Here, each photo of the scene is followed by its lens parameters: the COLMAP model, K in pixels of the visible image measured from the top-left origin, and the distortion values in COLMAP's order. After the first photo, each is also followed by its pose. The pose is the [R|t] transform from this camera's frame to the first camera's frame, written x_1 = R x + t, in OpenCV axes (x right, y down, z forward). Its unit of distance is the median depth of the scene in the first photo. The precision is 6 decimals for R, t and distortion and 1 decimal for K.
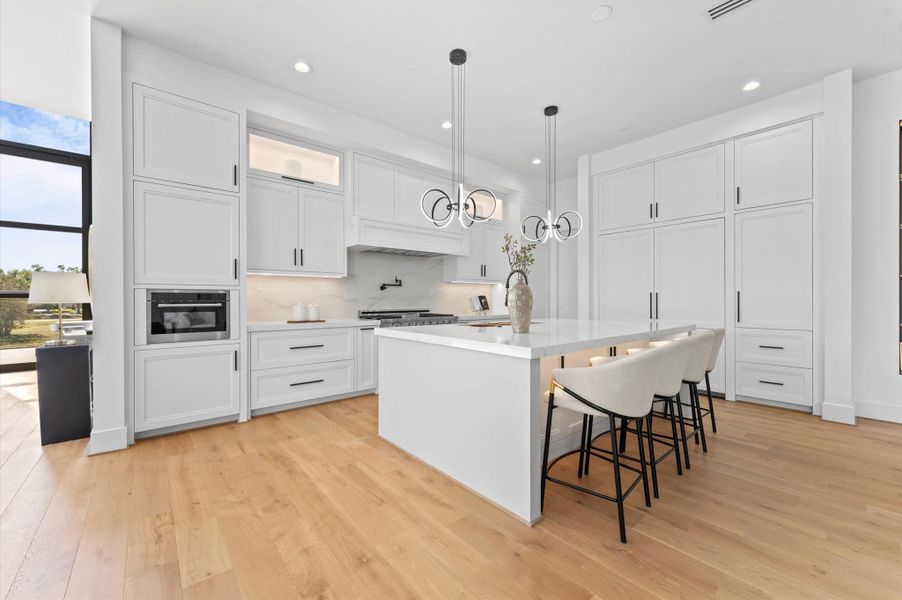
lens RADIAL K [[379.8, 0, 451.0], [0, 379.8, 300.0], [0, 0, 1]] dist [0.000935, 0.000135]
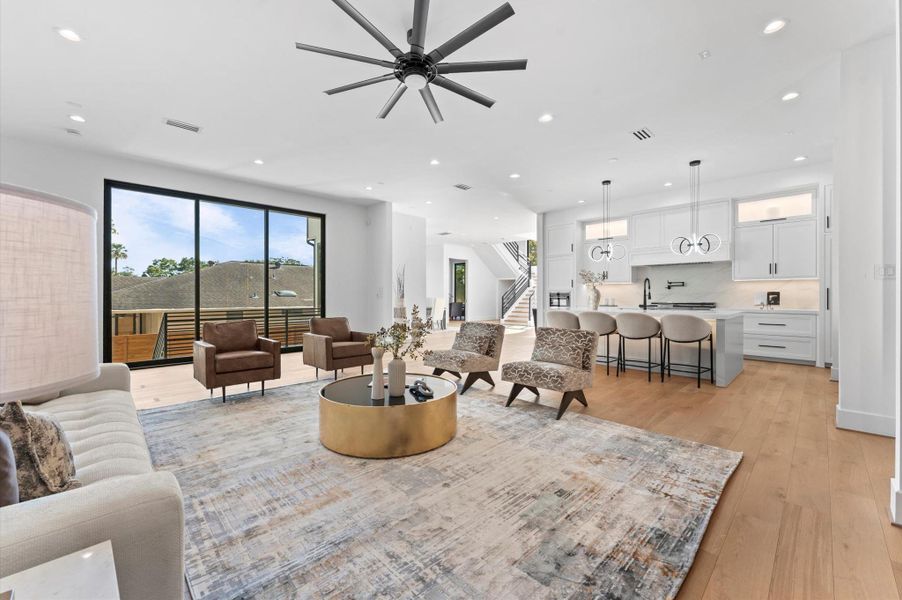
lens RADIAL K [[360.7, 0, 447.4], [0, 360.7, 299.7], [0, 0, 1]] dist [-0.002130, 0.000085]
pose [[0.069553, 0.014389, -0.997474, 1.523769], [-0.000235, 0.999896, 0.014407, -0.004992], [0.997578, -0.000768, 0.069549, -0.016873]]
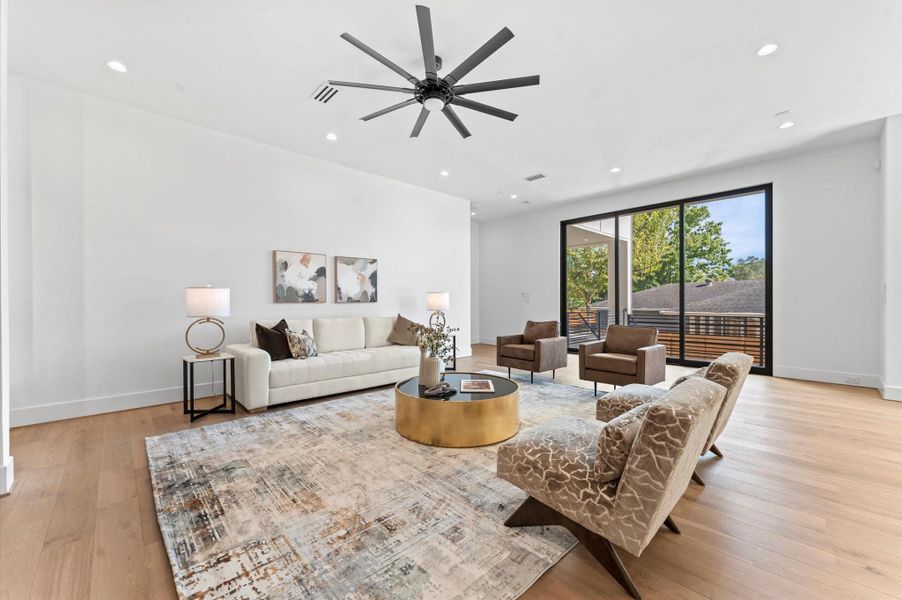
lens RADIAL K [[360.7, 0, 447.4], [0, 360.7, 299.7], [0, 0, 1]] dist [-0.002130, 0.000085]
pose [[-0.998438, 0.005954, -0.055547, 0.870375], [0.006116, 0.999978, -0.002742, -0.002106], [0.055529, -0.003077, -0.998452, 0.692802]]
